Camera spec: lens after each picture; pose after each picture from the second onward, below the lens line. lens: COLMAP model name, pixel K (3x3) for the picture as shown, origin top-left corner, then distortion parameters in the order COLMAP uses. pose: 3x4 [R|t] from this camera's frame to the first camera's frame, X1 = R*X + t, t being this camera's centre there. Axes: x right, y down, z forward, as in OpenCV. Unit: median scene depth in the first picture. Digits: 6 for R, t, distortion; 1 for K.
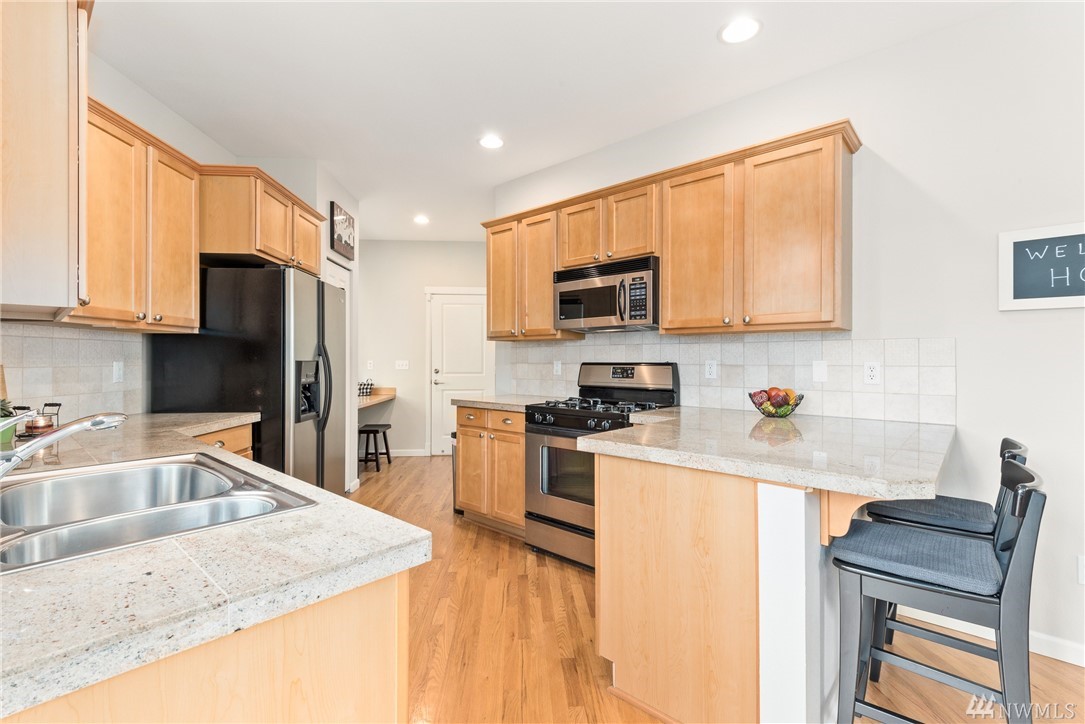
lens RADIAL K [[486.3, 0, 545.8], [0, 486.3, 360.7], [0, 0, 1]] dist [0.016621, -0.007575]
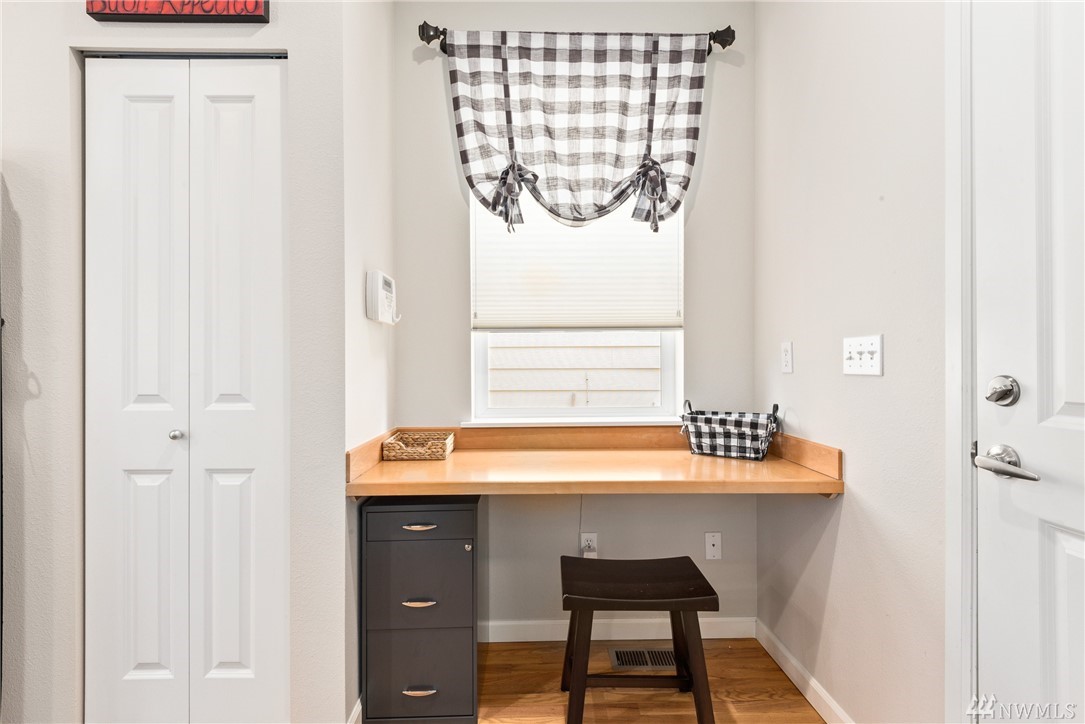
lens RADIAL K [[486.3, 0, 541.4], [0, 486.3, 363.3], [0, 0, 1]] dist [0.016621, -0.007575]
pose [[-0.038750, 0.001757, -0.999247, -0.091170], [0.004224, 0.999990, 0.001594, 0.017080], [0.999240, -0.004159, -0.038757, 1.246030]]
